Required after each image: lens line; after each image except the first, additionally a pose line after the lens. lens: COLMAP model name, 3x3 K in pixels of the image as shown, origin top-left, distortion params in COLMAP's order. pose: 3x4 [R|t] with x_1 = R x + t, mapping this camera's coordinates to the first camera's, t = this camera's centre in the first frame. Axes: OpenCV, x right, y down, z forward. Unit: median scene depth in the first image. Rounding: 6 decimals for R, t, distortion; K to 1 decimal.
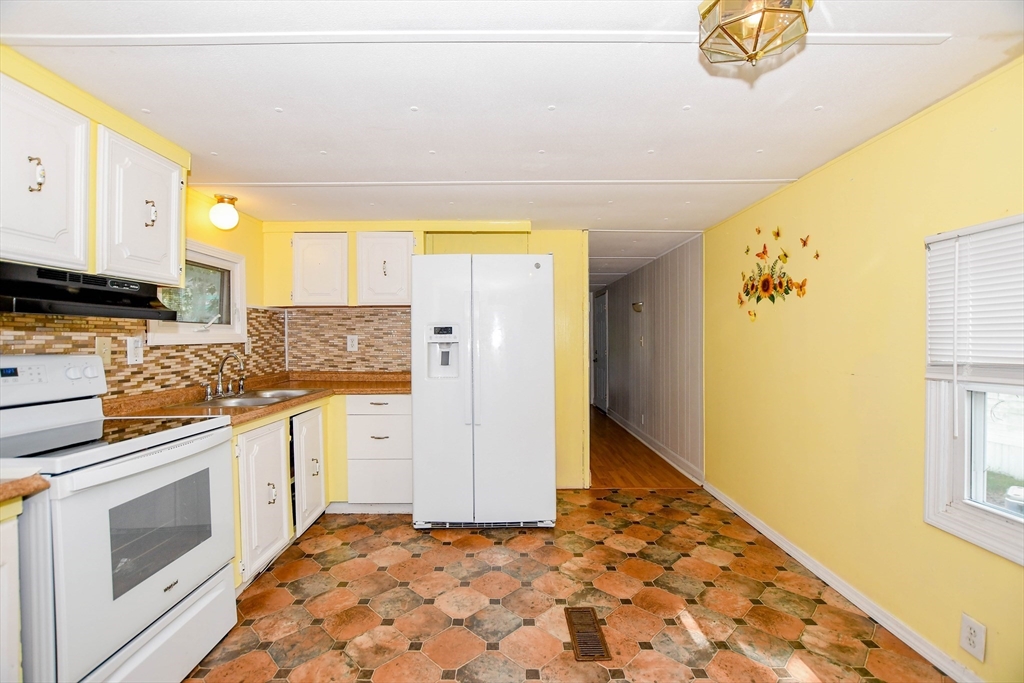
lens RADIAL K [[451.8, 0, 508.1], [0, 451.8, 342.2], [0, 0, 1]] dist [-0.024257, 0.002063]
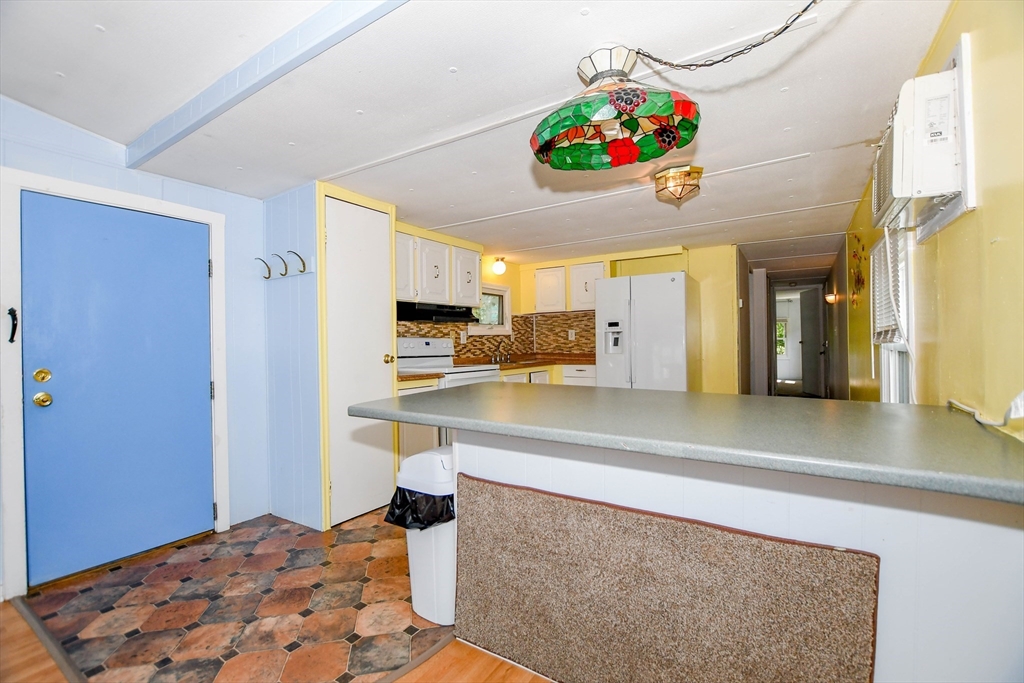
lens RADIAL K [[451.8, 0, 508.9], [0, 451.8, 344.4], [0, 0, 1]] dist [-0.024257, 0.002063]
pose [[0.837942, -0.007726, -0.545704, 0.446654], [0.009337, 0.999956, 0.000179, 0.044094], [0.545679, -0.005246, 0.837978, -0.590359]]
